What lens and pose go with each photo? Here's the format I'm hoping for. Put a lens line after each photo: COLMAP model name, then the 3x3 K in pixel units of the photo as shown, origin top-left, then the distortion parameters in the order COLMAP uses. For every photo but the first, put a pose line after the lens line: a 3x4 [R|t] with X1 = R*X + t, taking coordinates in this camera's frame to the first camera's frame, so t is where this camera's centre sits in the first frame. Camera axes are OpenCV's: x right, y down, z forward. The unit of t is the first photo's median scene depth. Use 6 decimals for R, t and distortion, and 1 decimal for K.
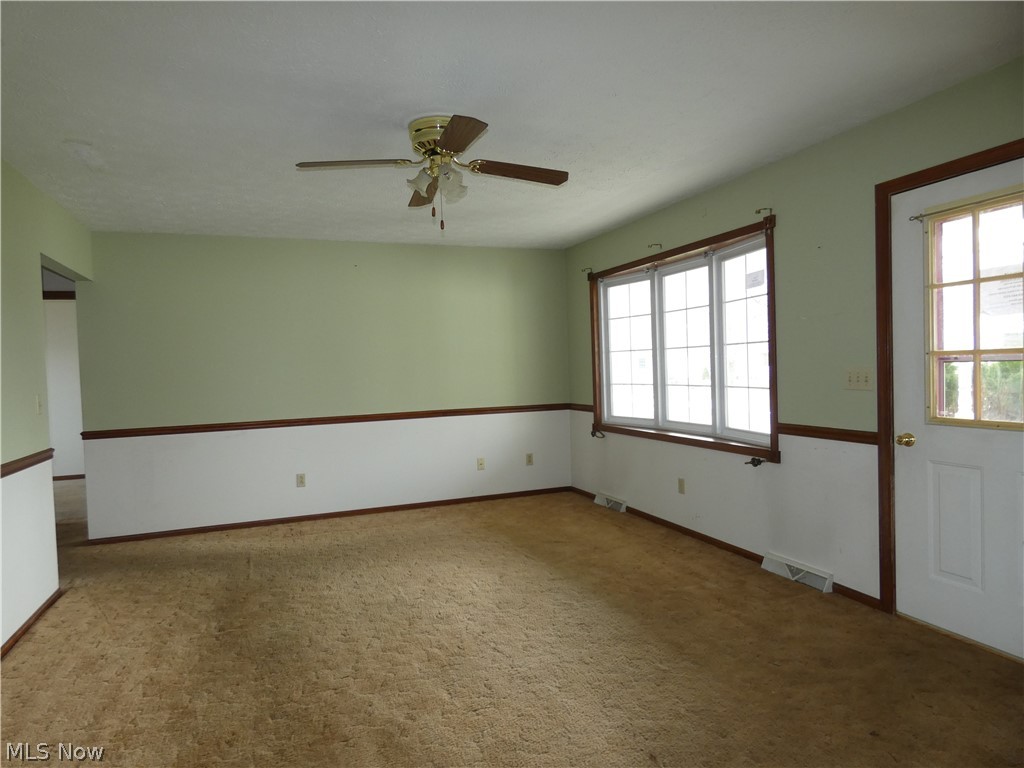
lens RADIAL K [[608.2, 0, 498.9], [0, 608.2, 385.7], [0, 0, 1]] dist [0.005122, 0.002094]
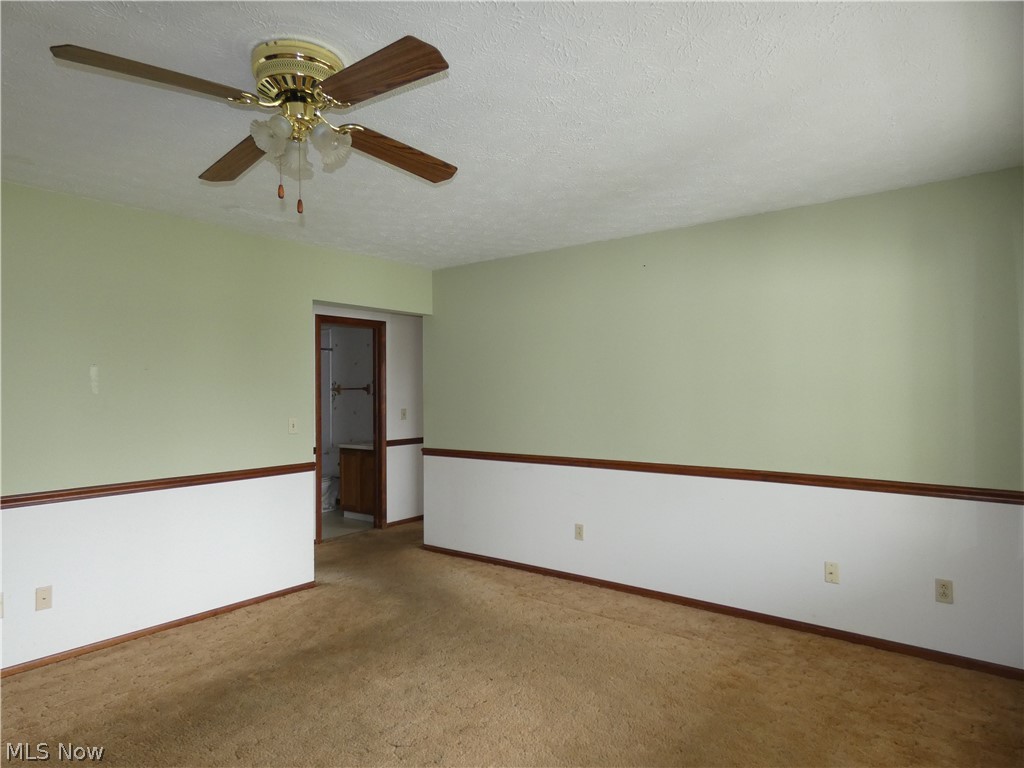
lens RADIAL K [[620.7, 0, 512.0], [0, 620.7, 384.0], [0, 0, 1]] dist [0.025027, -0.000156]
pose [[0.532298, 0.019192, -0.846340, 0.472199], [-0.039895, 0.999201, -0.002434, -0.057737], [0.845617, 0.035061, 0.532638, 0.636235]]
